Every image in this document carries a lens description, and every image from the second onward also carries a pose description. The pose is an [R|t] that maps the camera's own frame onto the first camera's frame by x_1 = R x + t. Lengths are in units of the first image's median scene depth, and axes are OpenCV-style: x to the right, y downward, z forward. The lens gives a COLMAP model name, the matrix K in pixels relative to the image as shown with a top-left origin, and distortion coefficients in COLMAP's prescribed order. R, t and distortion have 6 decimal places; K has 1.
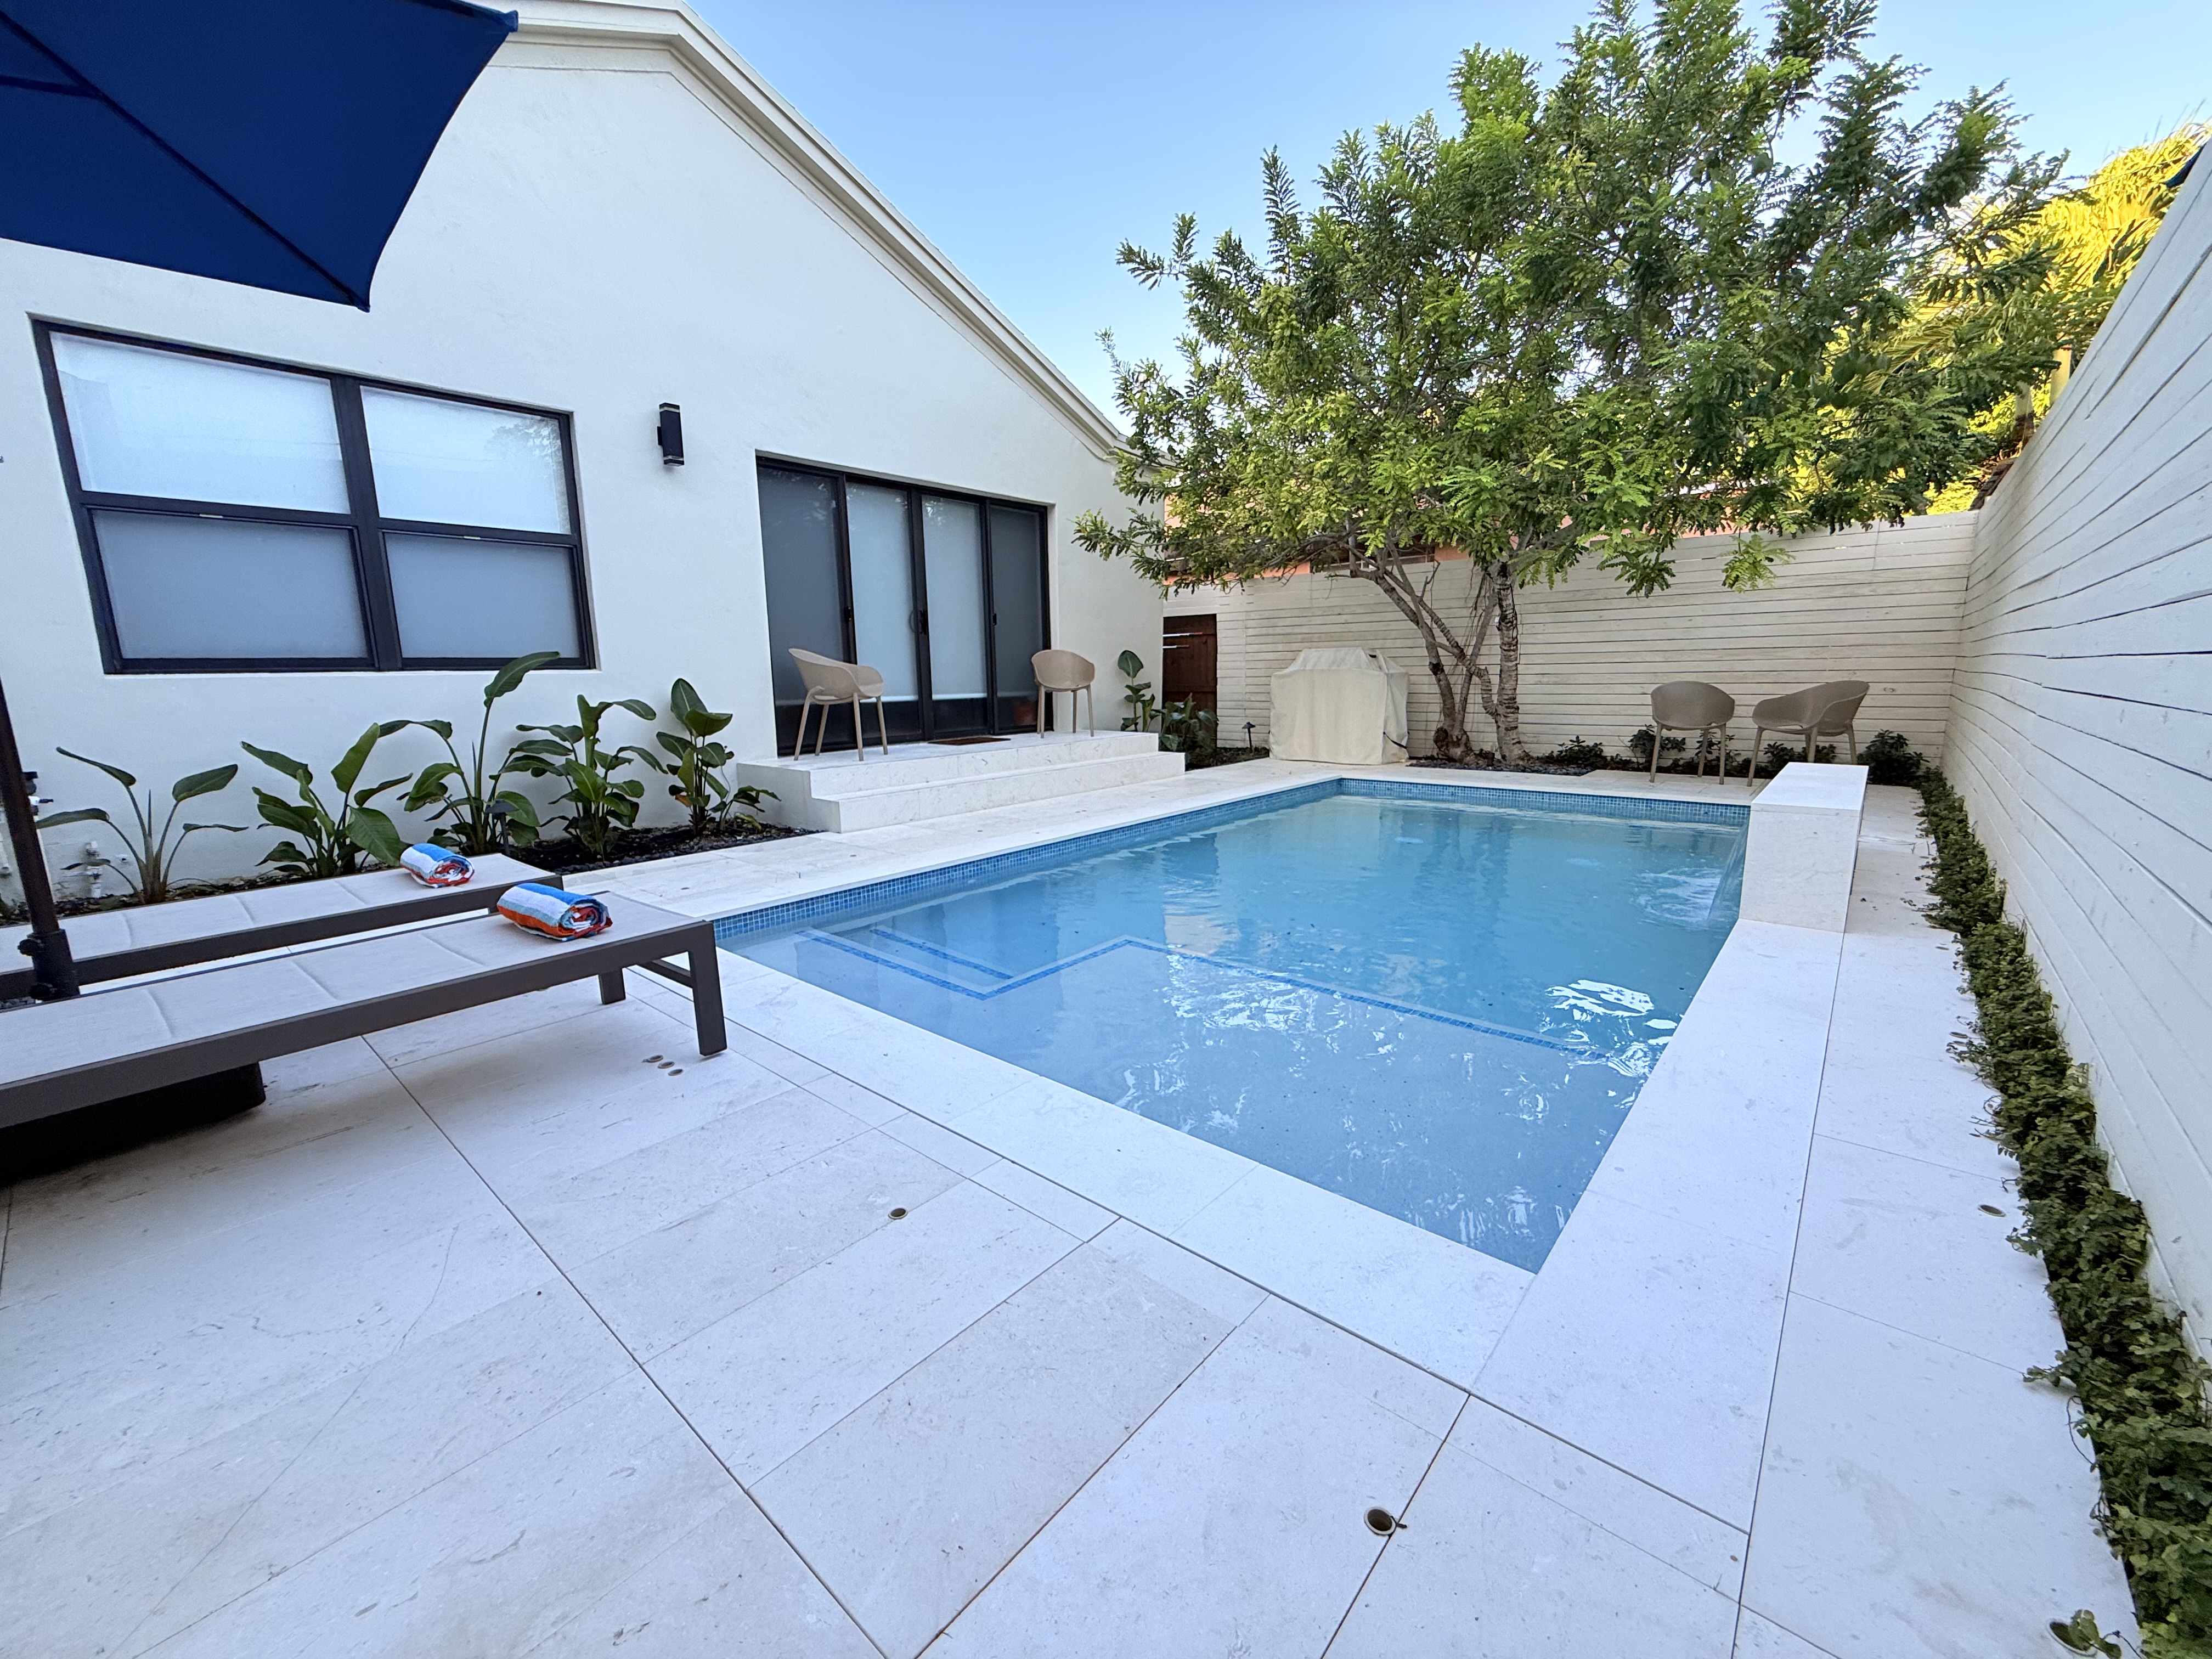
lens RADIAL K [[883.9, 0, 1108.3], [0, 883.9, 830.7], [0, 0, 1]] dist [-0.000495, -0.000023]
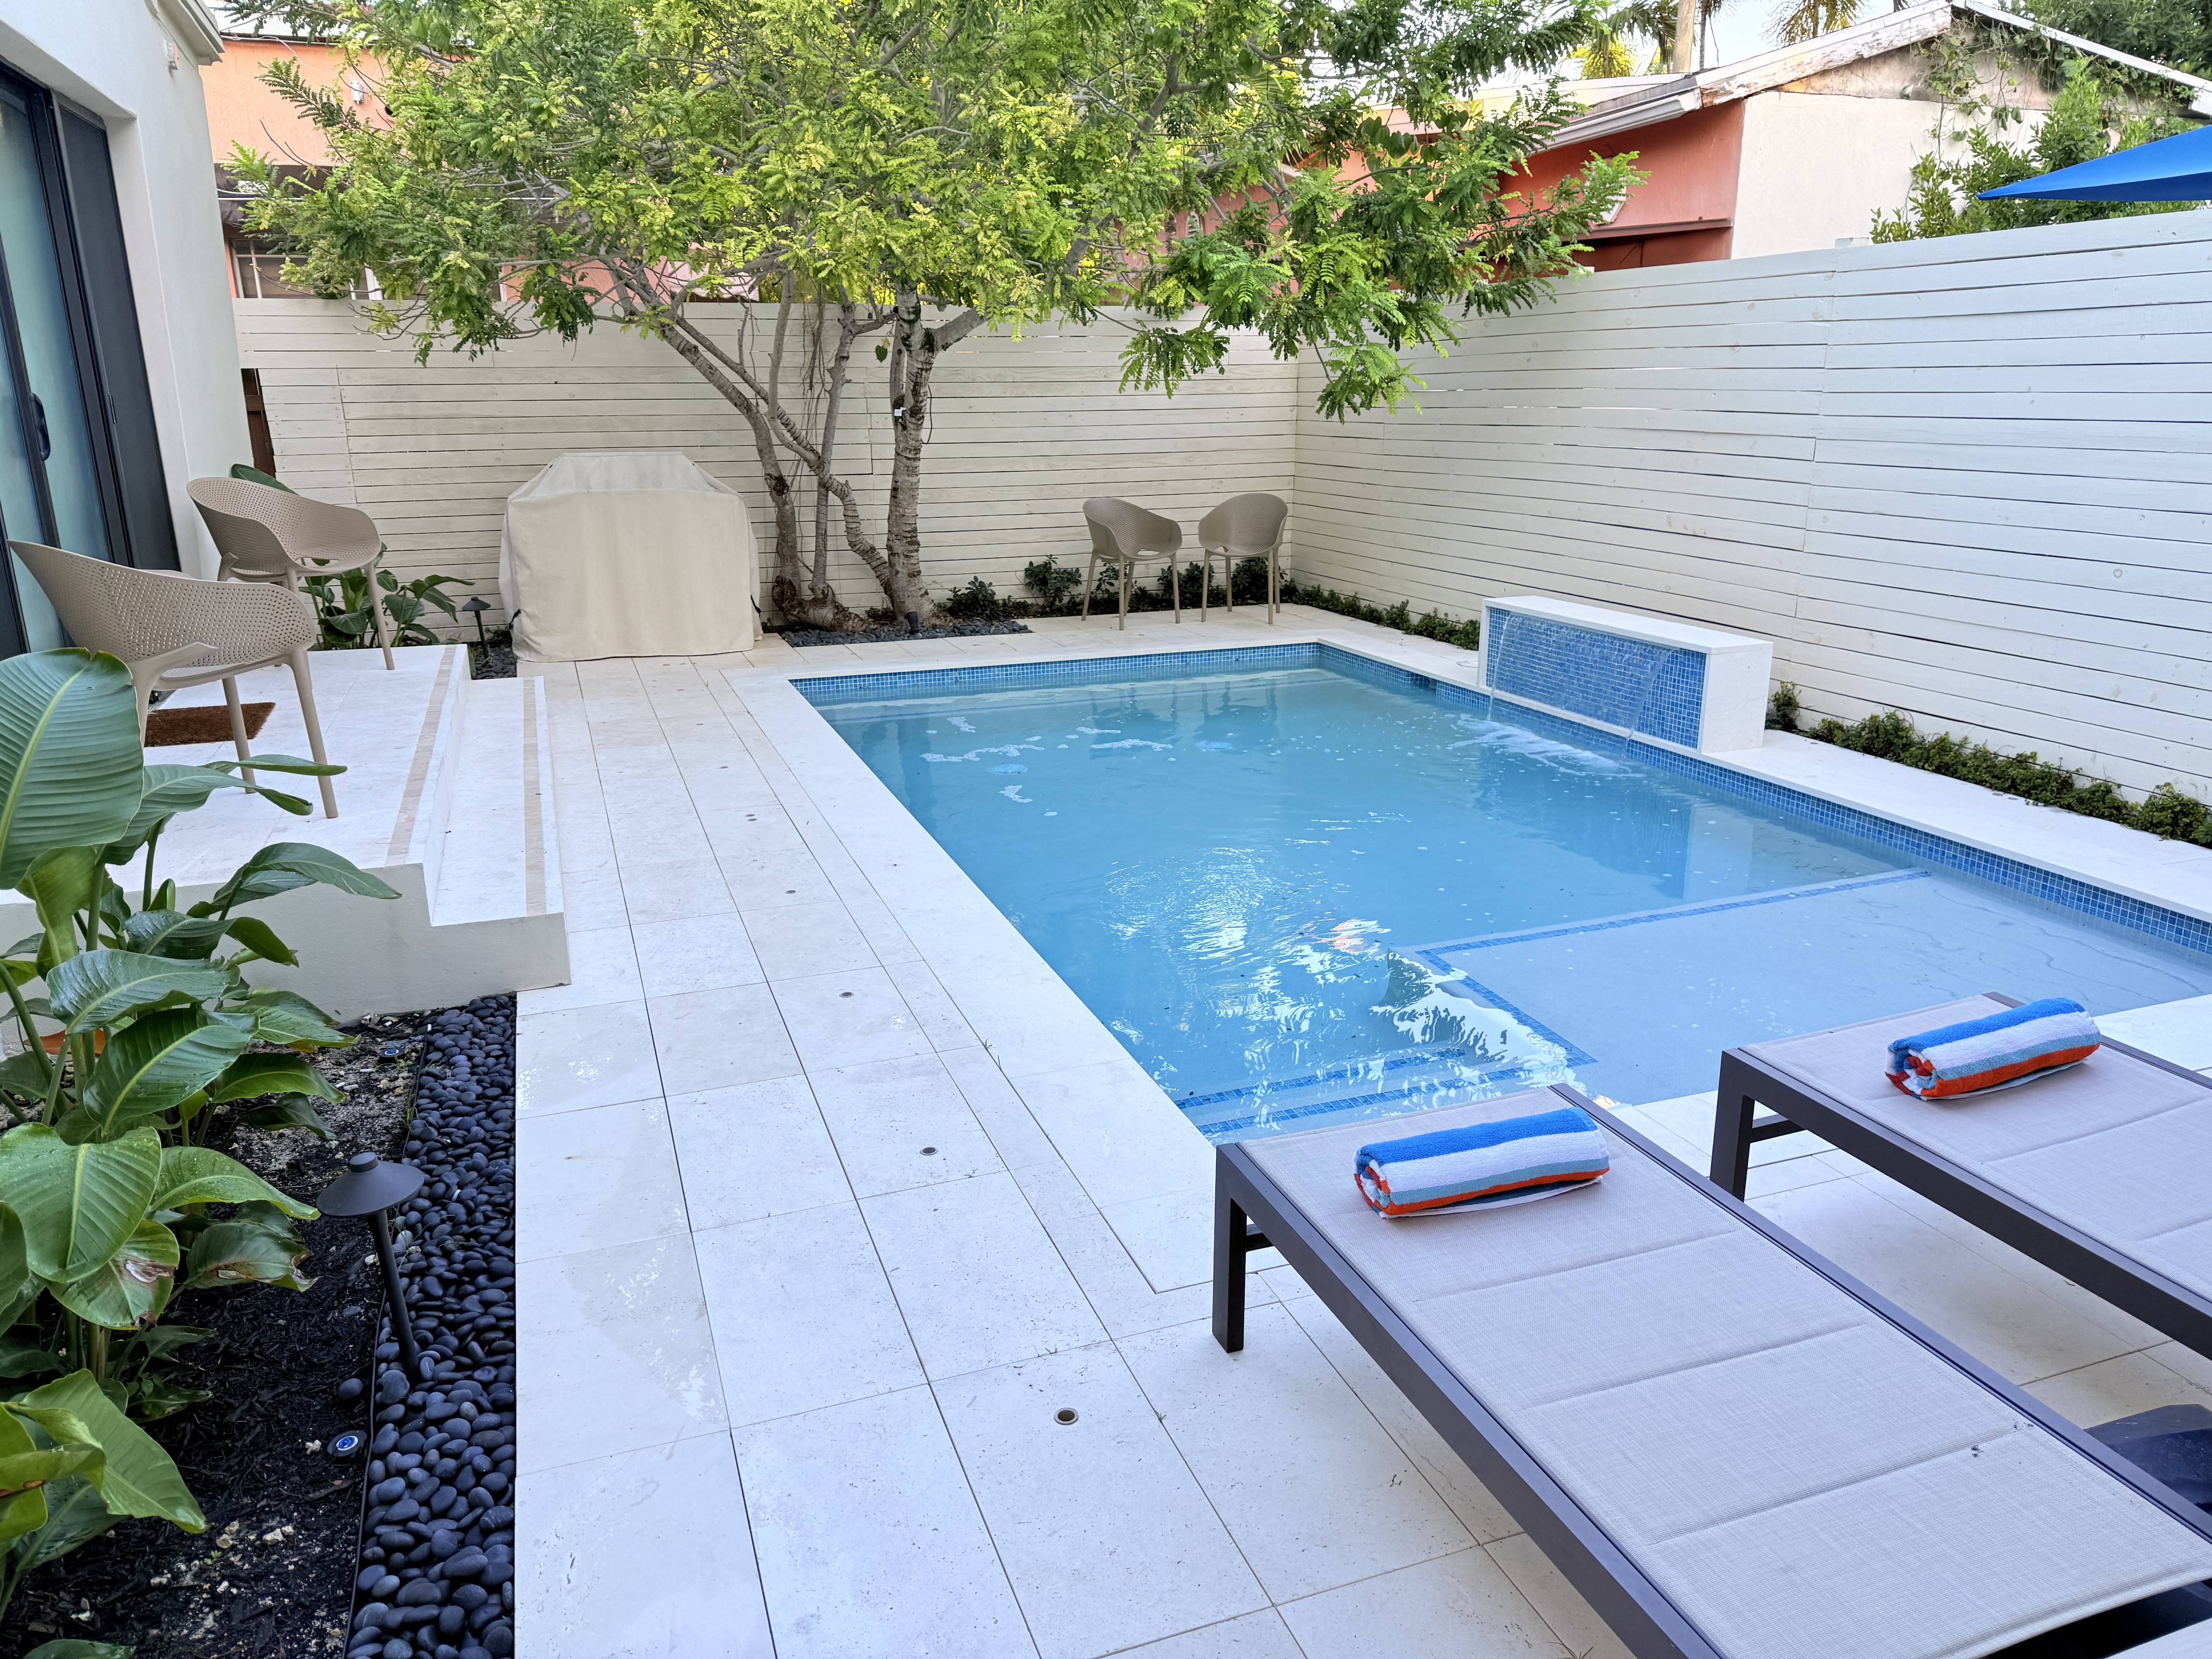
lens RADIAL K [[1556.3, 0, 1104.5], [0, 1556.3, 831.0], [0, 0, 1]] dist [-0.009004, -0.004254]
pose [[0.486610, -0.222926, 0.844698, -0.497751], [0.150696, 0.973820, 0.170191, -0.099072], [-0.860524, 0.044476, 0.507465, 0.264729]]
